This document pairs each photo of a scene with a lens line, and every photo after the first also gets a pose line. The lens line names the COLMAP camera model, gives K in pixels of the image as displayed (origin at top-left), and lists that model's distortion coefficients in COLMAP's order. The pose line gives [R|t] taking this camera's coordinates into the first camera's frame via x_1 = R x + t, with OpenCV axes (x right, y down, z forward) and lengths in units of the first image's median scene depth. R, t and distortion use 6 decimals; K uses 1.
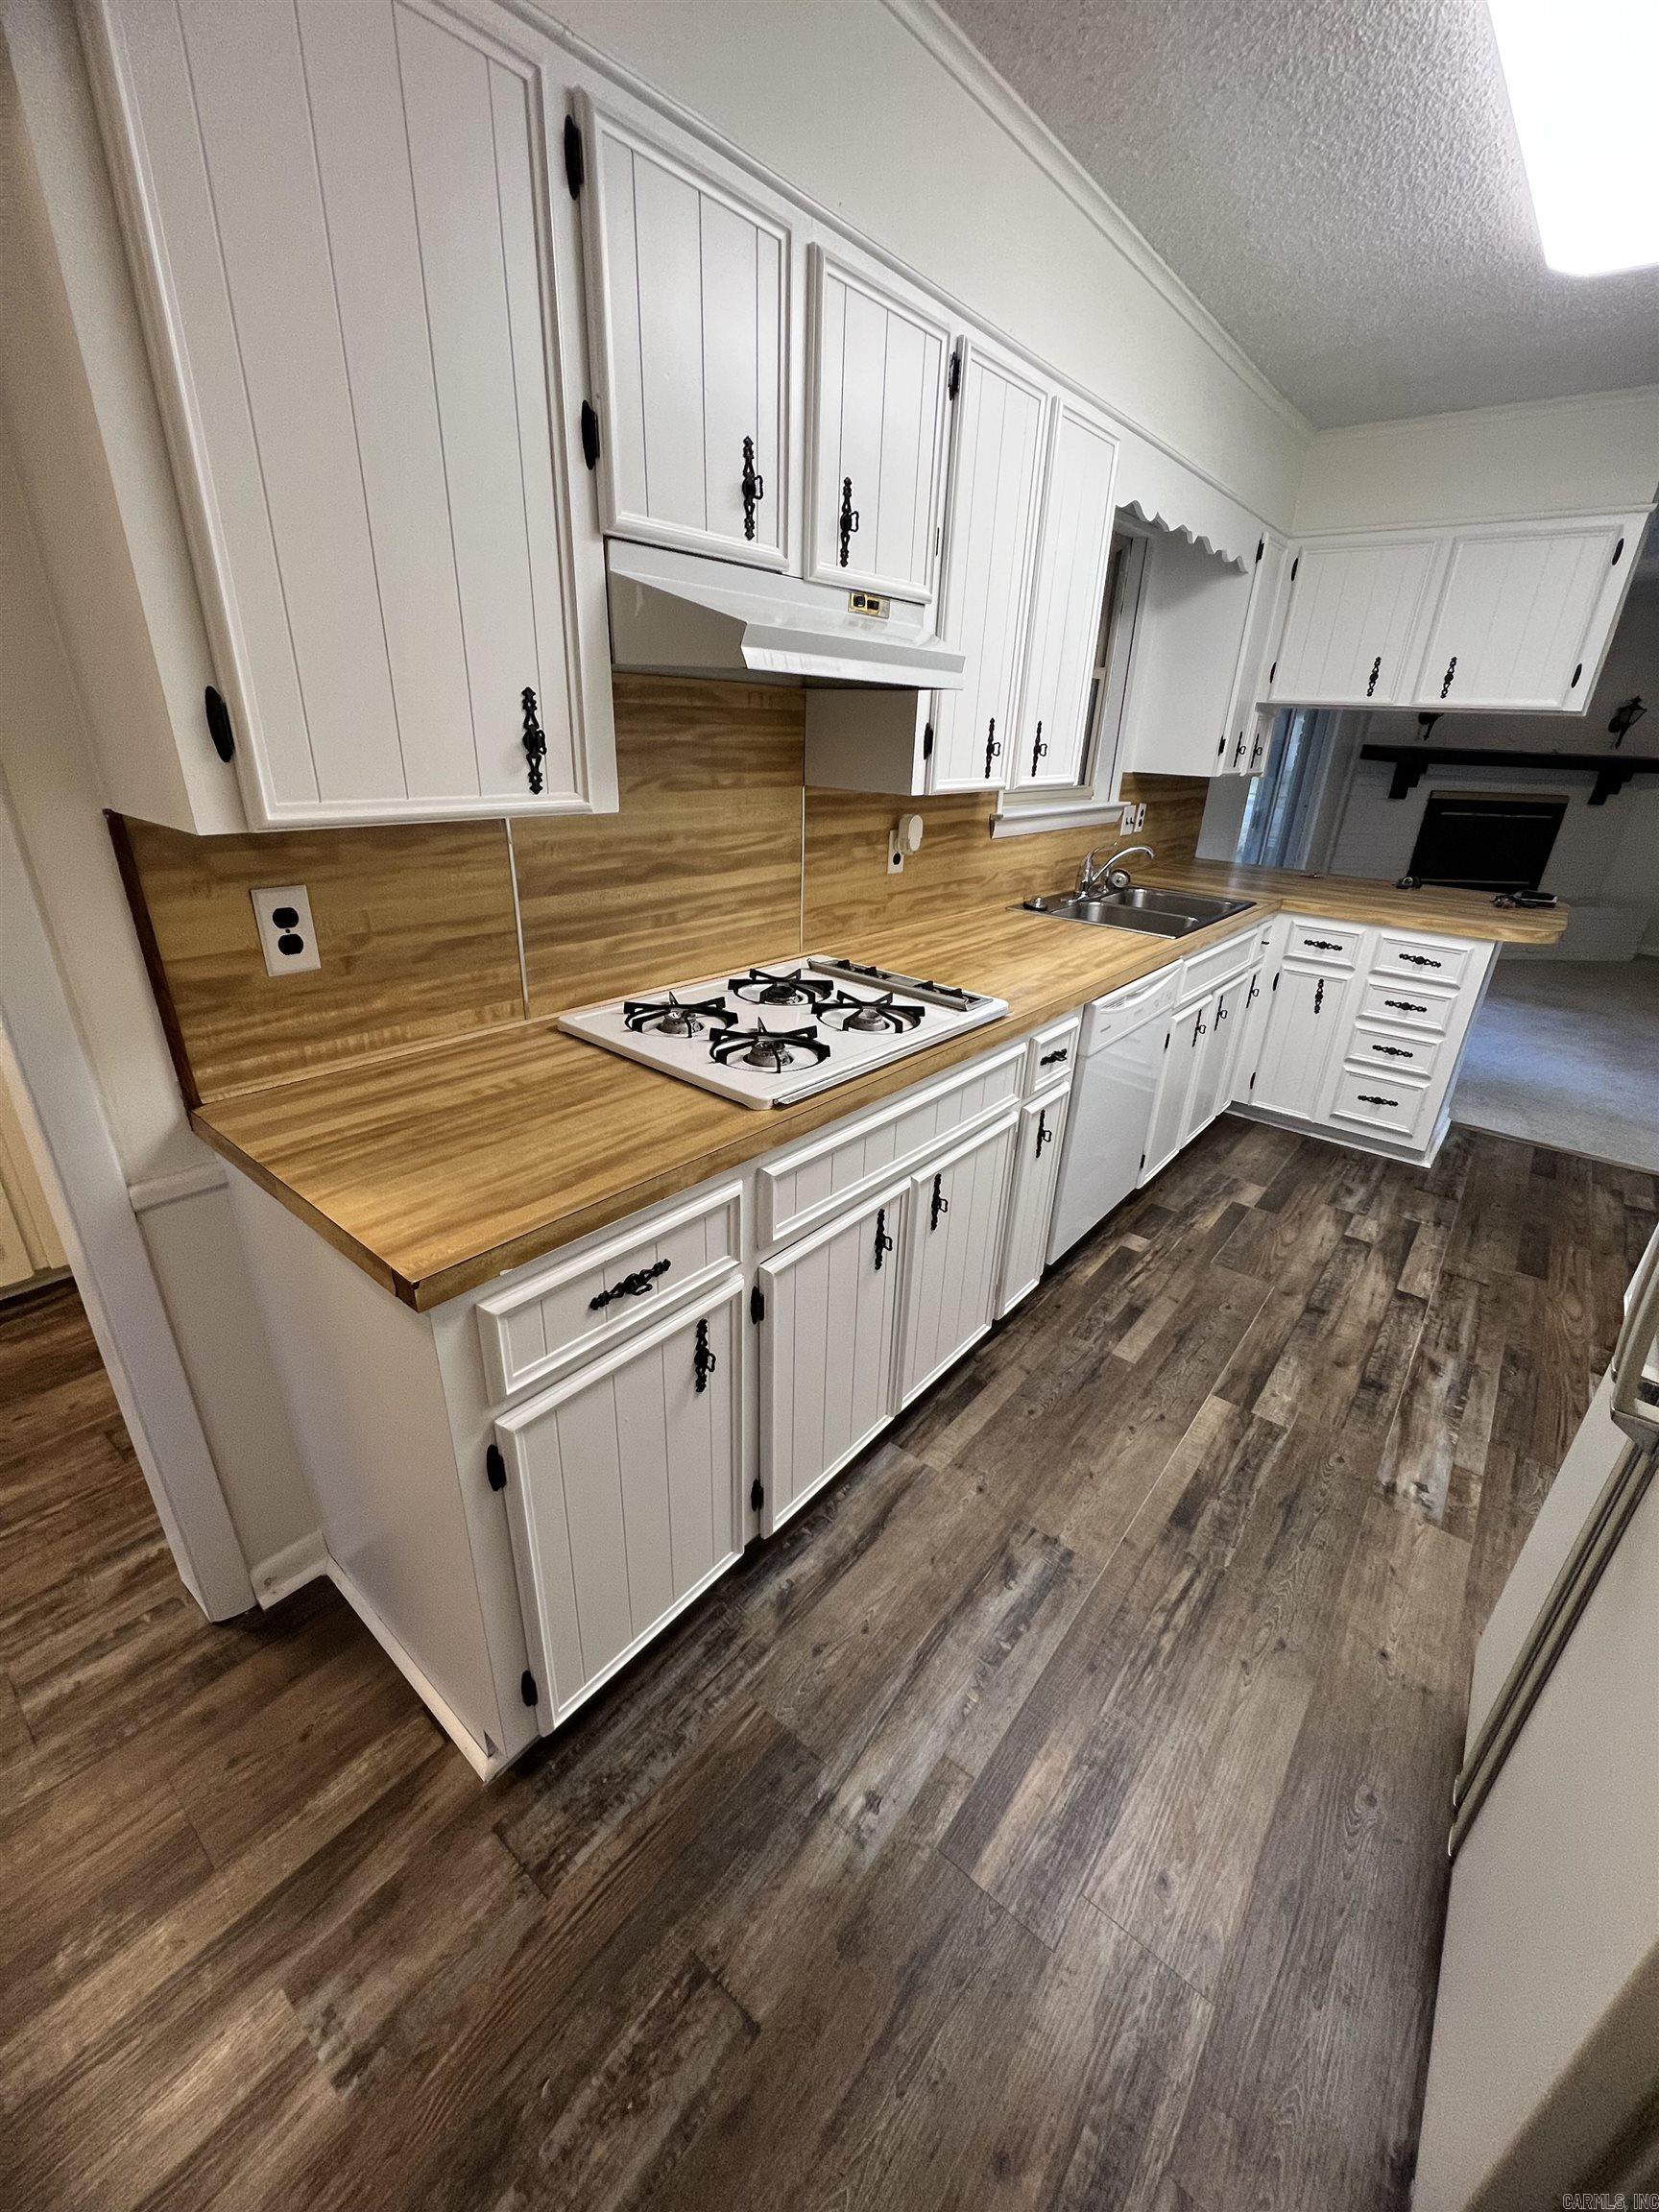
lens RADIAL K [[893.0, 0, 833.8], [0, 893.0, 1104.9], [0, 0, 1]] dist [-0.002639, -0.000435]
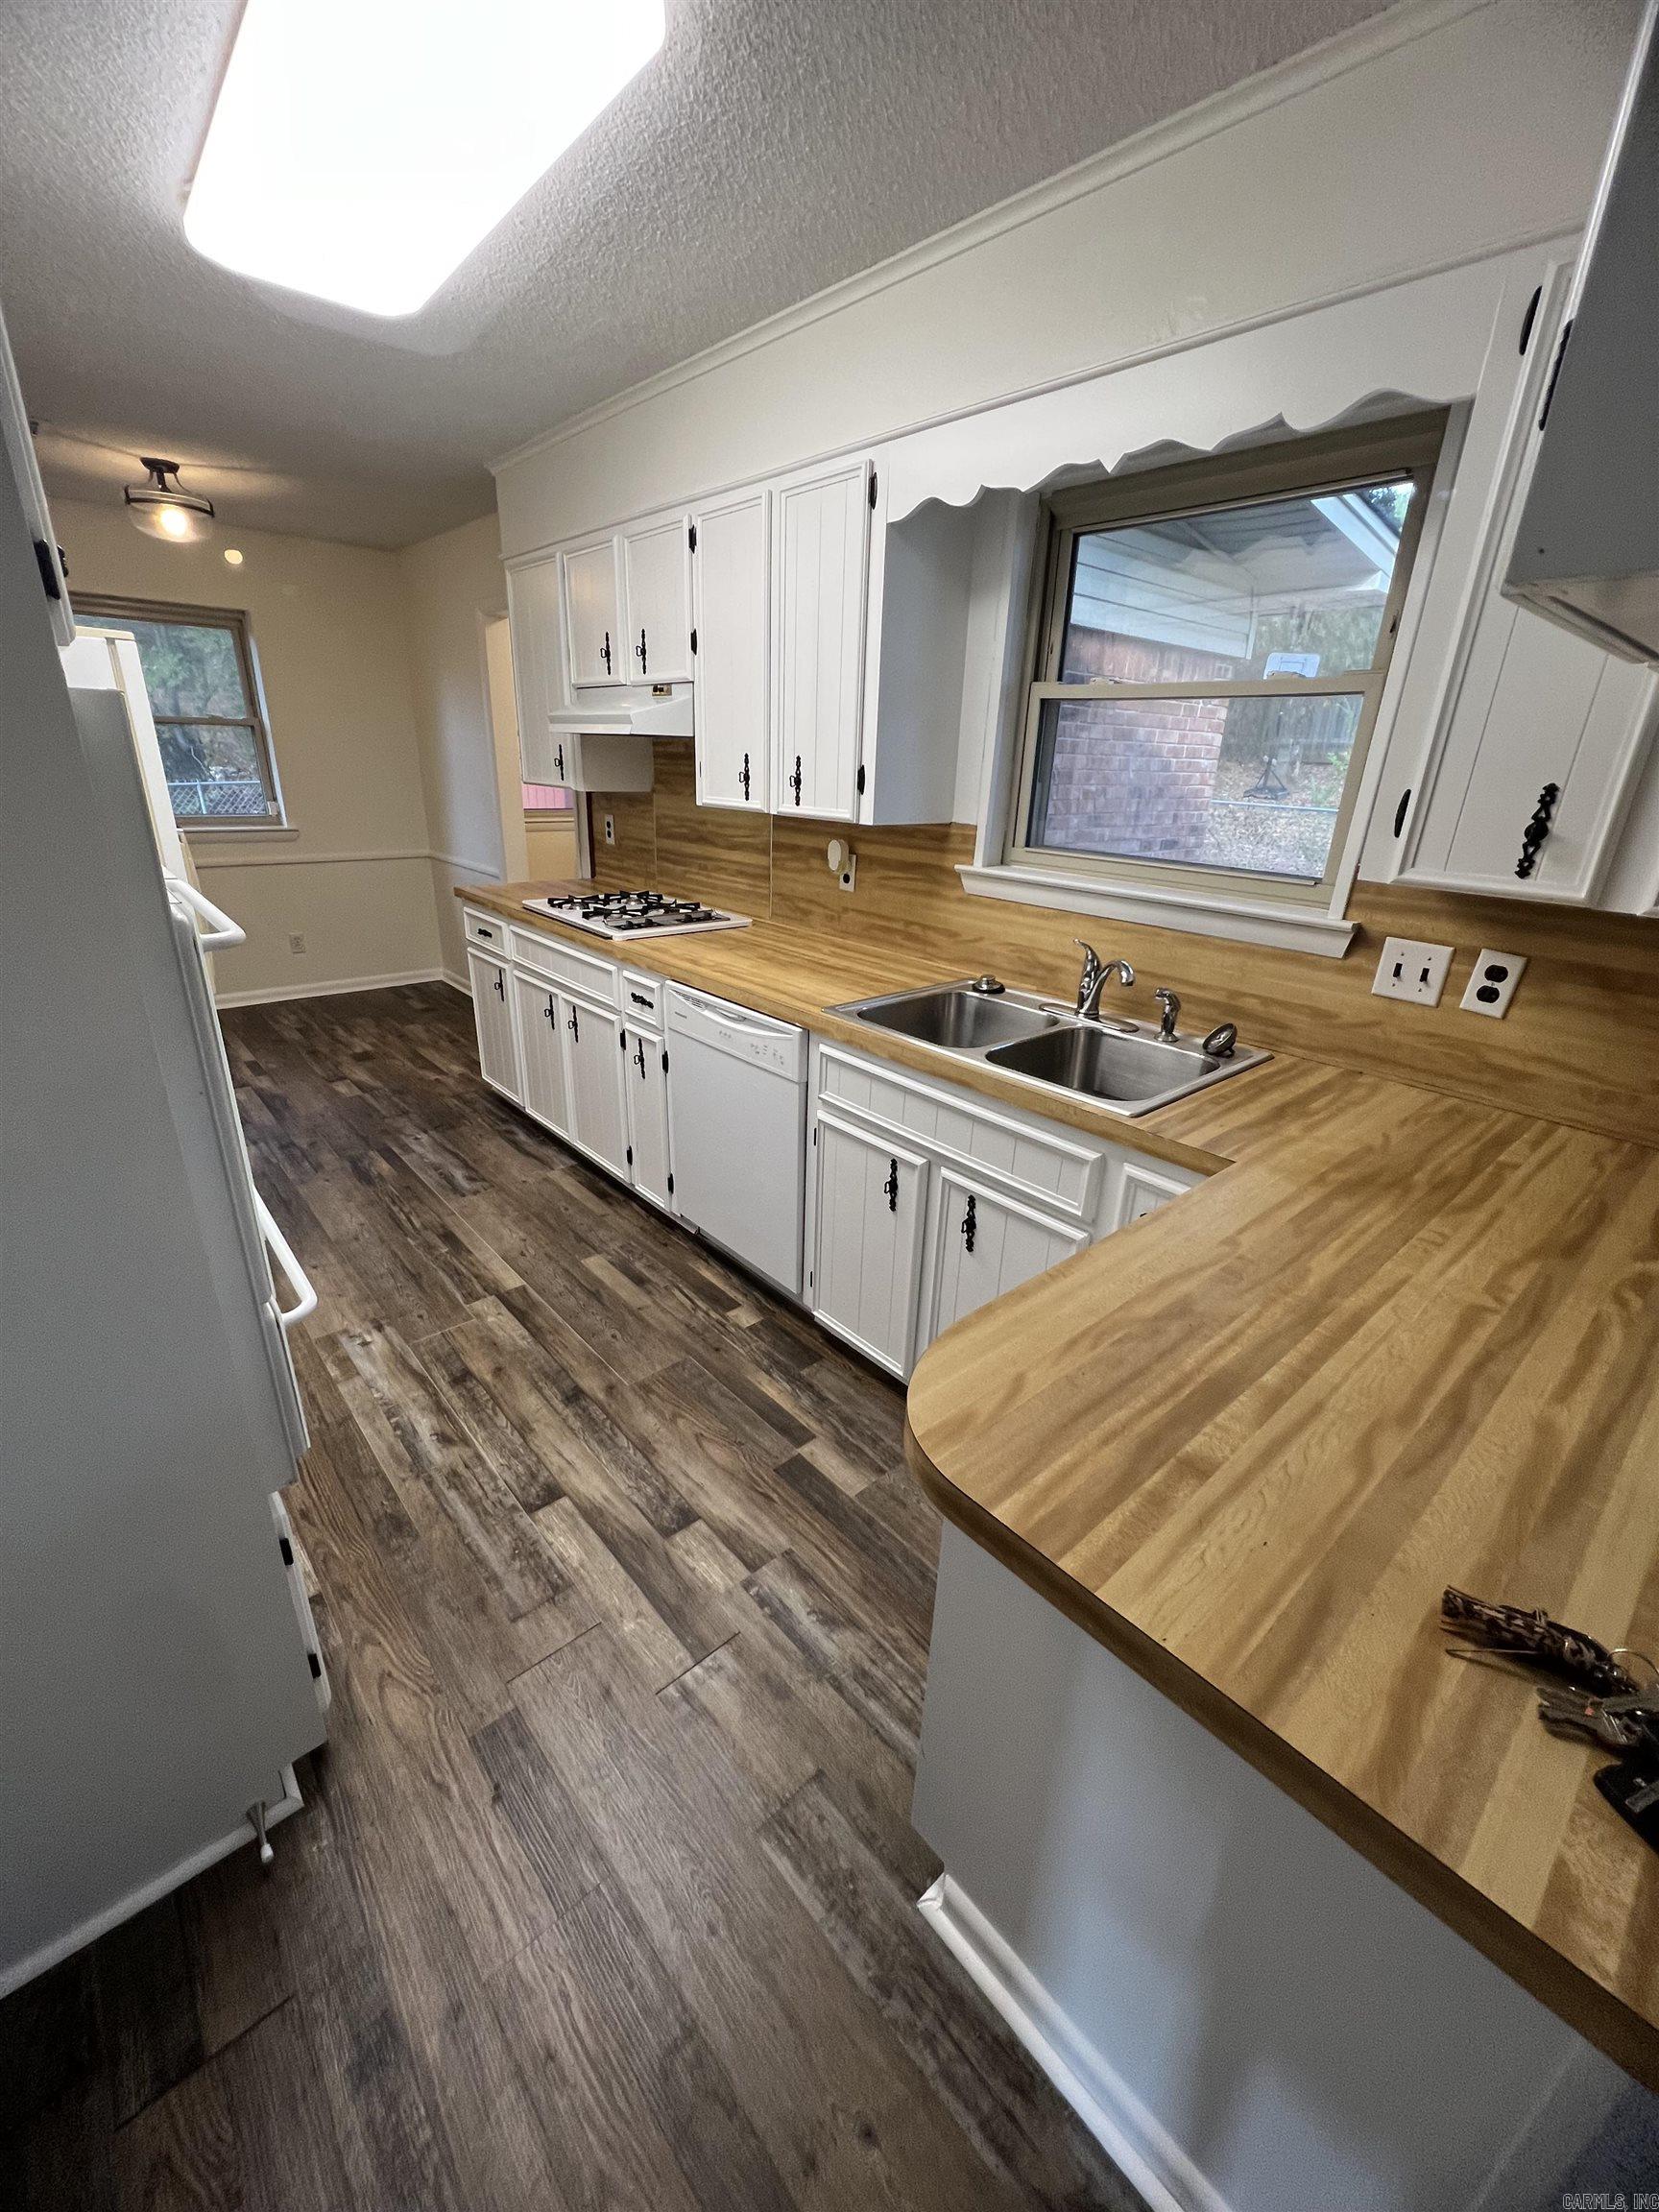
lens RADIAL K [[893.0, 0, 835.0], [0, 893.0, 1103.2], [0, 0, 1]] dist [-0.002639, -0.000435]
pose [[-0.165727, 0.322887, -0.931815, 1.417265], [-0.422470, 0.830541, 0.362932, -0.507867], [0.891097, 0.453812, -0.001233, 1.271201]]
